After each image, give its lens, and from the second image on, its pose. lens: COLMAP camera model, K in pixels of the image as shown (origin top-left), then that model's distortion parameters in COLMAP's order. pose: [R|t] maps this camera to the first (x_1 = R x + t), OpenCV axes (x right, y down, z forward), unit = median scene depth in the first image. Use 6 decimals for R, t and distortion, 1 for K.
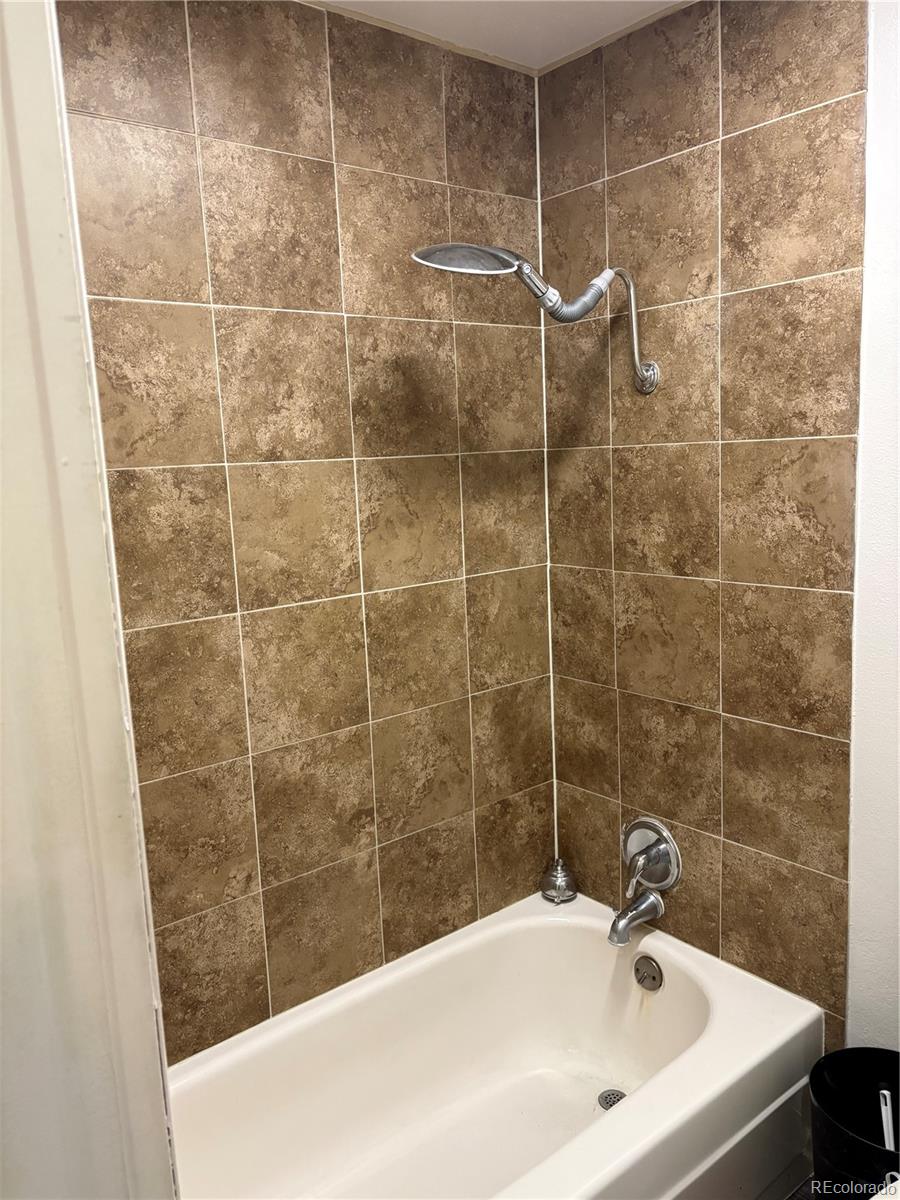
lens RADIAL K [[924.2, 0, 448.0], [0, 924.2, 600.8], [0, 0, 1]] dist [0.050164, -0.057971]
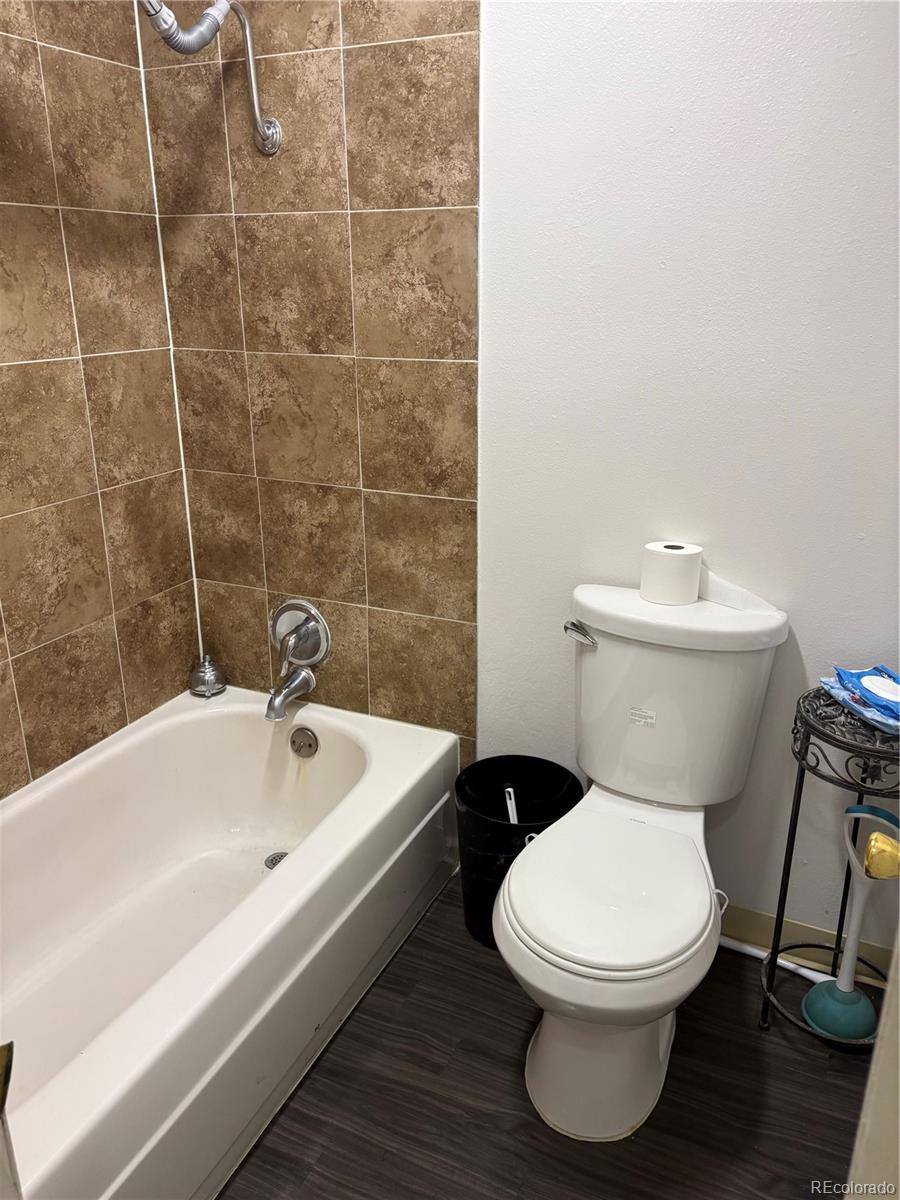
lens RADIAL K [[924.2, 0, 436.0], [0, 924.2, 640.0], [0, 0, 1]] dist [0.050164, -0.057971]
pose [[0.895255, -0.107314, 0.432438, -0.098636], [0.031206, 0.983280, 0.179406, 0.098308], [-0.444461, -0.147119, 0.883635, 0.006299]]
